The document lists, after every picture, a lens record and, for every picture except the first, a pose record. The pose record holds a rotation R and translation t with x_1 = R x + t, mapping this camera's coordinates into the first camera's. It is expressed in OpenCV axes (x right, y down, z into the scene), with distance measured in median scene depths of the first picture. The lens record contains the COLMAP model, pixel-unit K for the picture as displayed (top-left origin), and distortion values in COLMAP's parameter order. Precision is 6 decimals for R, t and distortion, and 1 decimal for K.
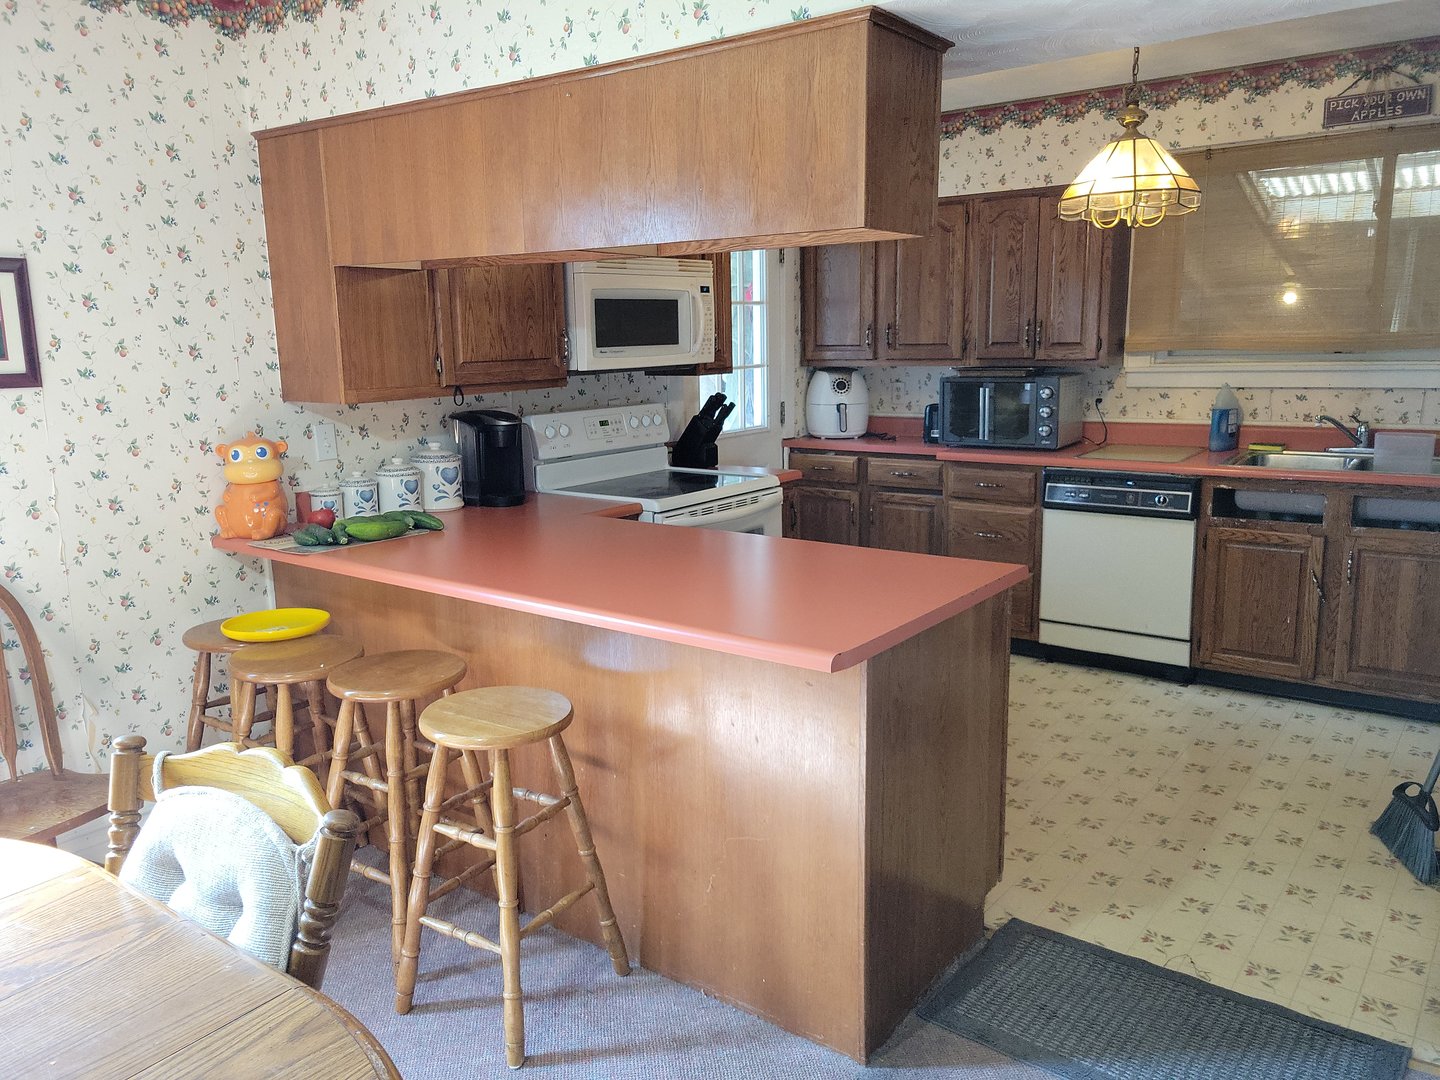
lens RADIAL K [[1085.1, 0, 699.1], [0, 1085.1, 534.5], [0, 0, 1]] dist [0.038232, -0.018918]
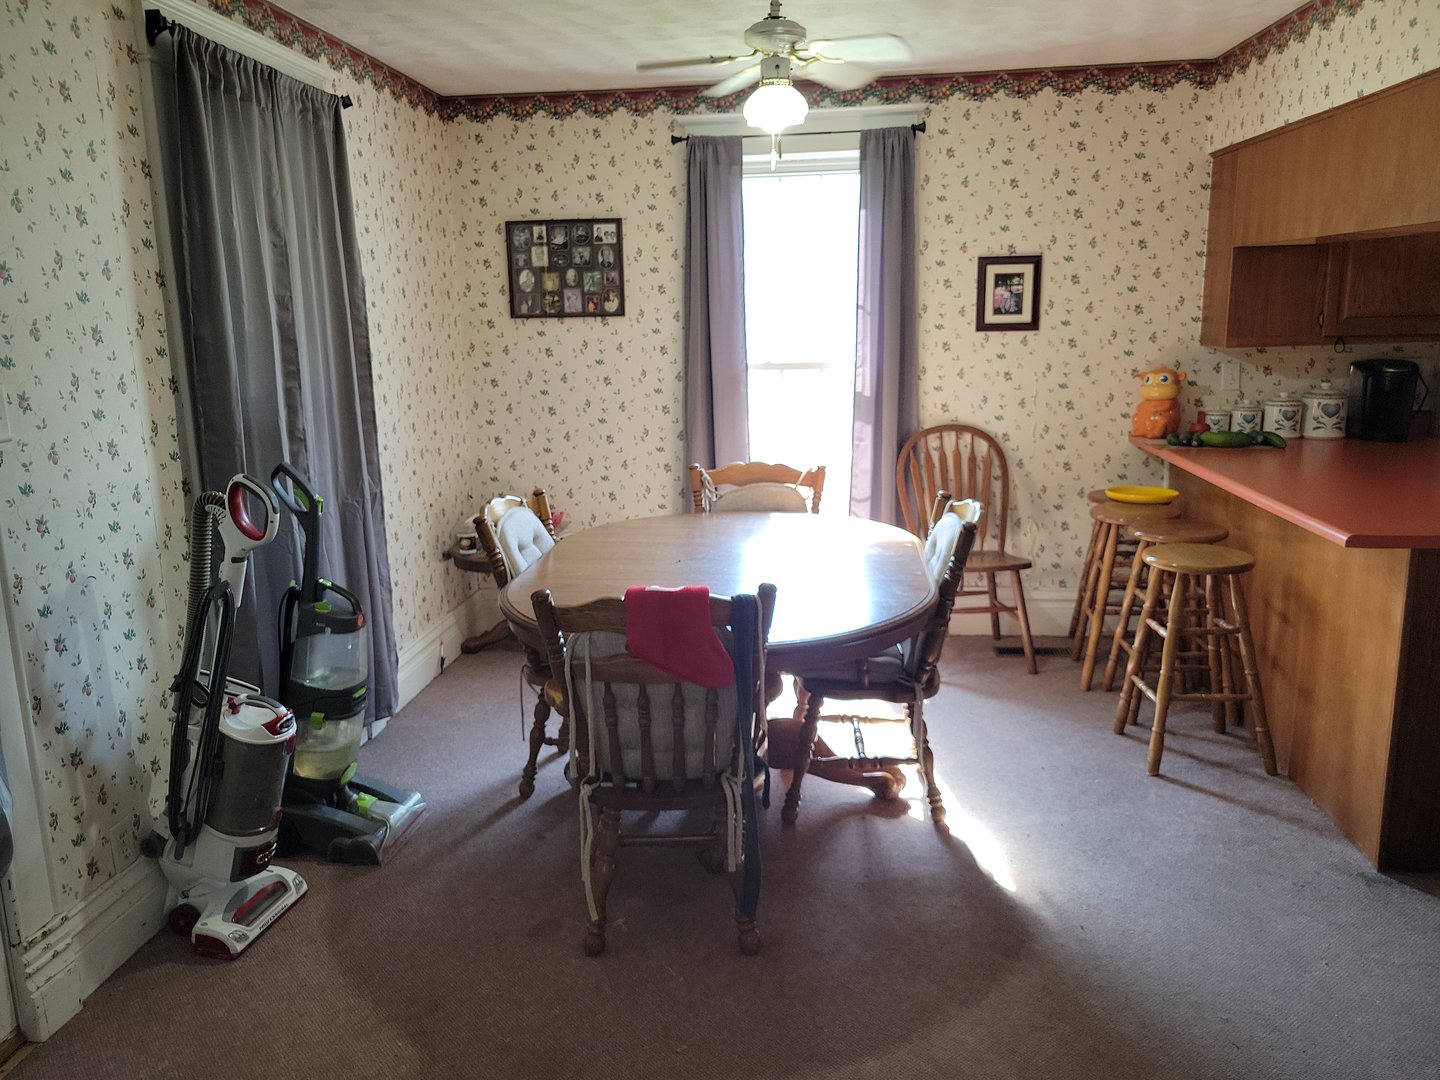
lens RADIAL K [[1085.1, 0, 699.1], [0, 1085.1, 534.5], [0, 0, 1]] dist [0.038232, -0.018918]
pose [[0.502221, 0.183856, -0.844968, 0.567178], [-0.144252, 0.981257, 0.127772, 0.032462], [0.852622, 0.057718, 0.519330, -0.280974]]
